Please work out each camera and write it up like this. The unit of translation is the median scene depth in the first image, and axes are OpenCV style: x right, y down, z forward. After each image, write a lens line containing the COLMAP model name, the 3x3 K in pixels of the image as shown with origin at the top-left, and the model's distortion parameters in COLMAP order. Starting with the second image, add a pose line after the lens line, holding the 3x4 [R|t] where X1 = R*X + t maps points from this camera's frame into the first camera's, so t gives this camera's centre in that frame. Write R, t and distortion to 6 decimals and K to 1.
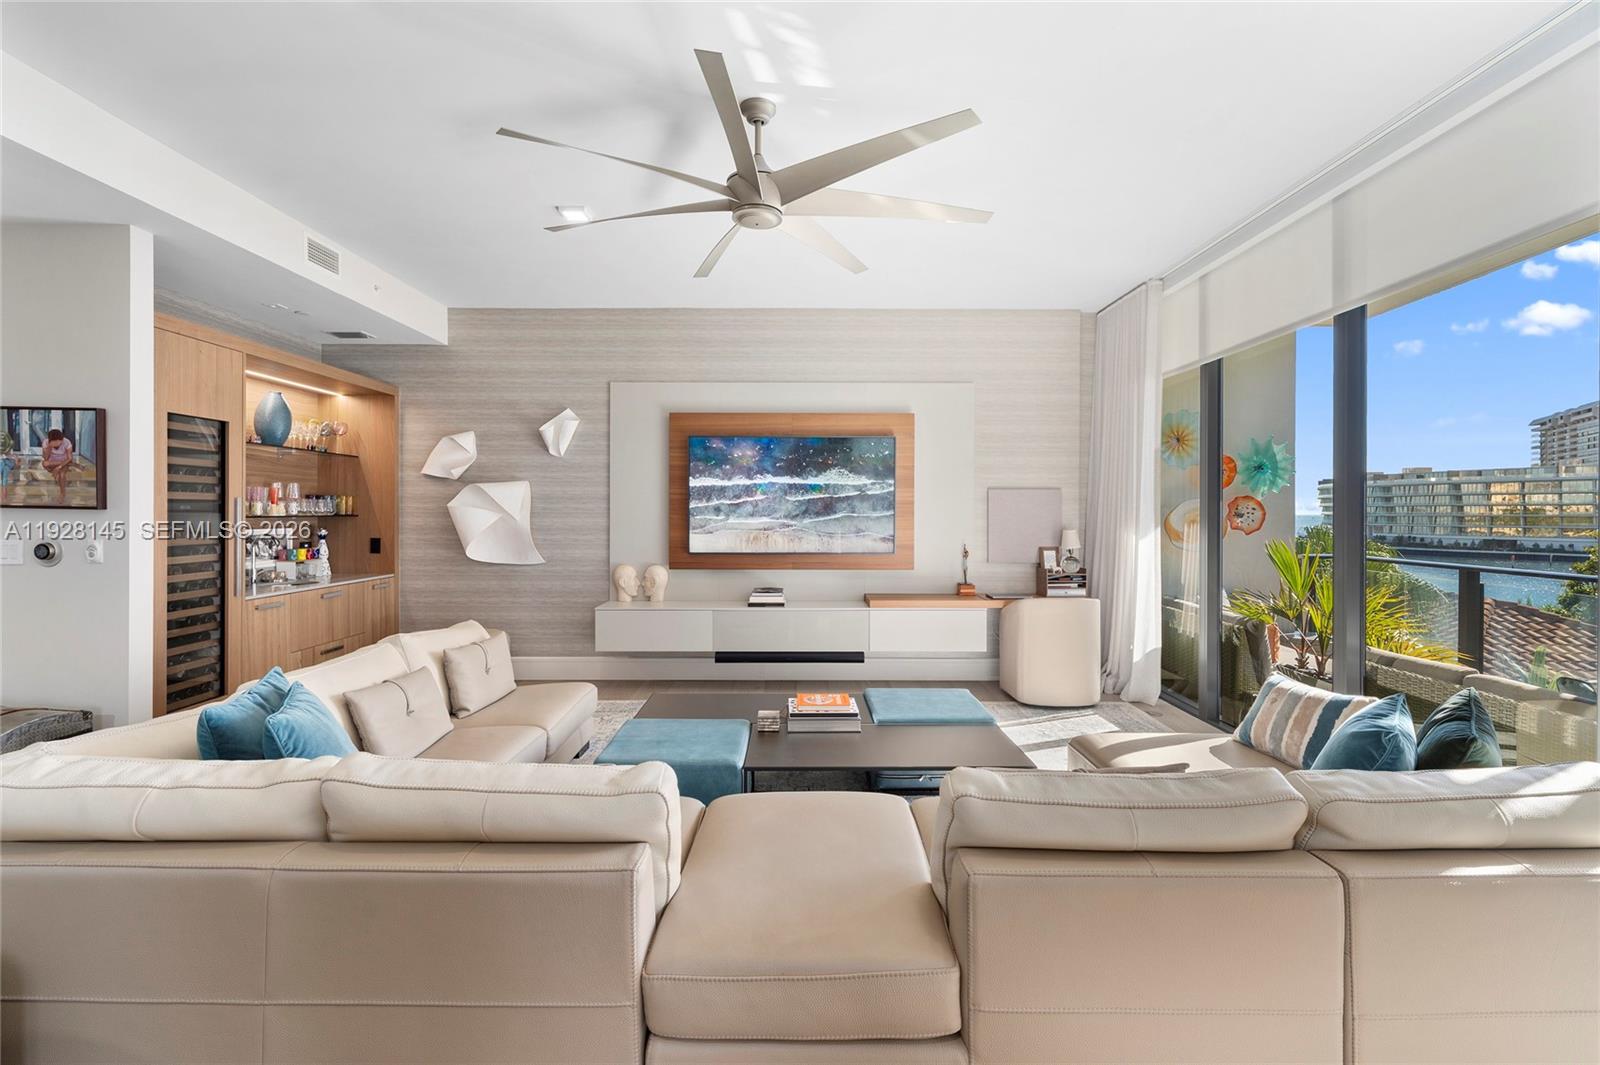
lens RADIAL K [[717.3, 0, 789.5], [0, 717.3, 506.6], [0, 0, 1]] dist [0.000920, 0.000220]
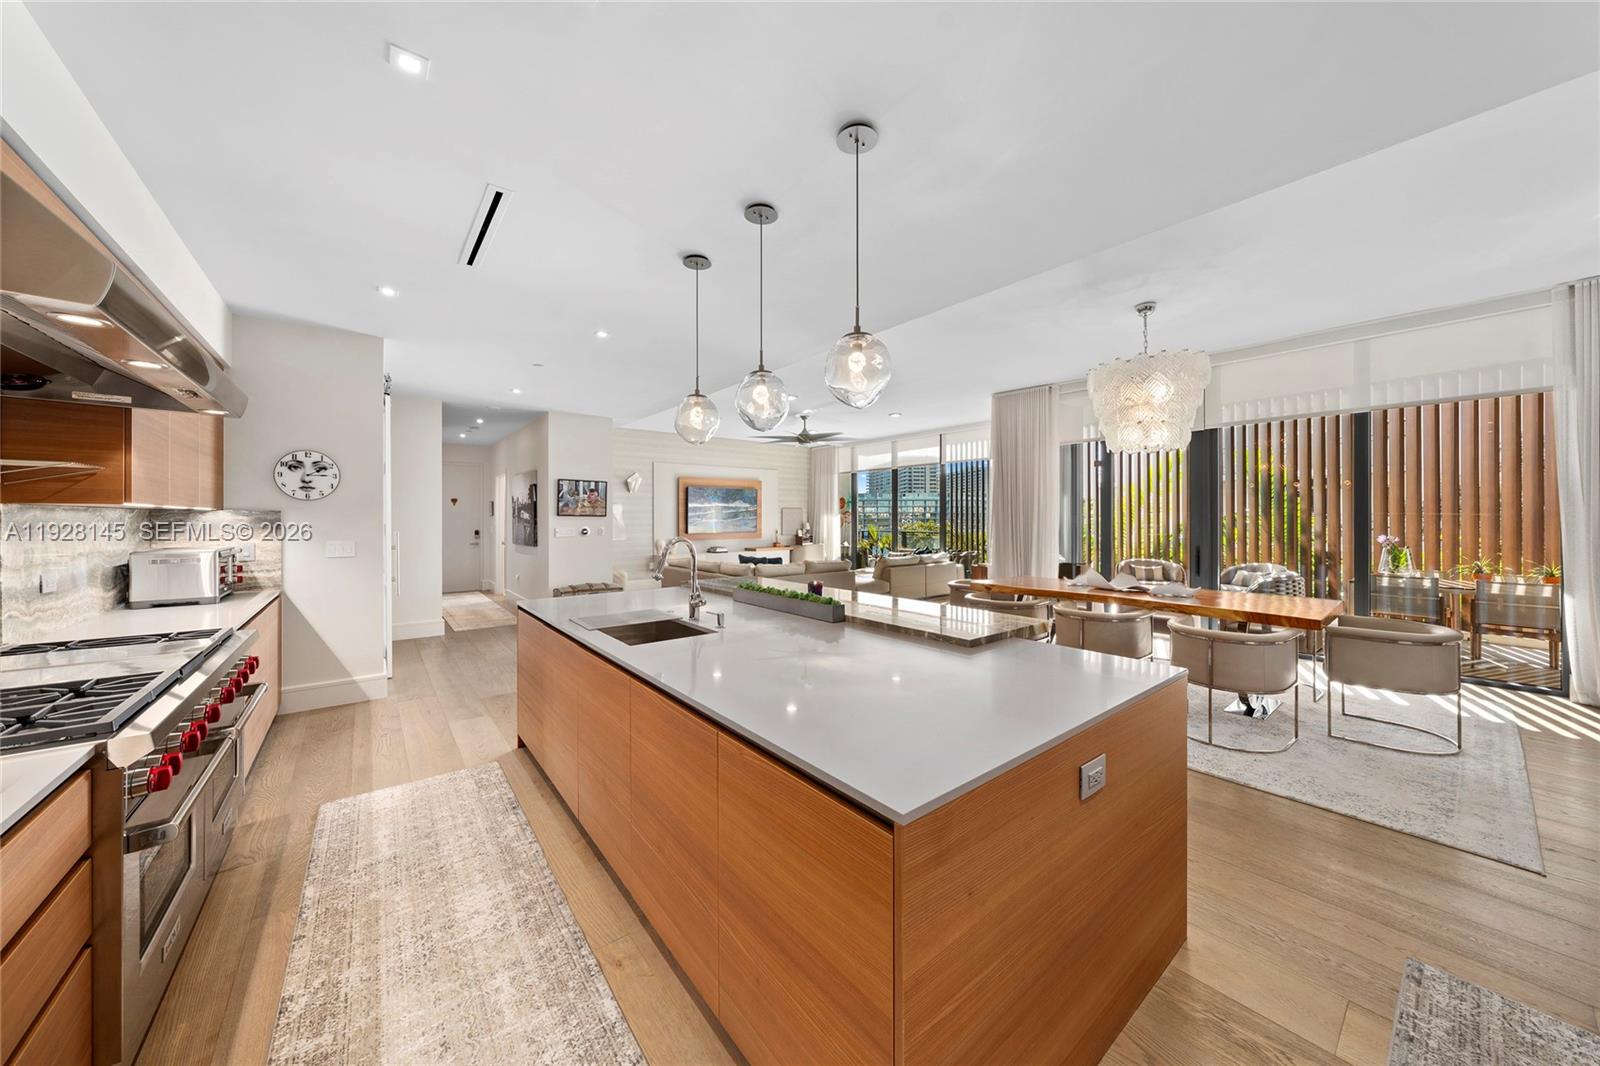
lens RADIAL K [[547.7, 0, 797.2], [0, 547.7, 515.9], [0, 0, 1]] dist [0.000126, 0.000001]
pose [[0.777704, -0.003605, 0.628621, -1.039811], [0.001709, 0.999992, 0.003621, -0.003106], [-0.628629, -0.001741, 0.777704, -0.712248]]
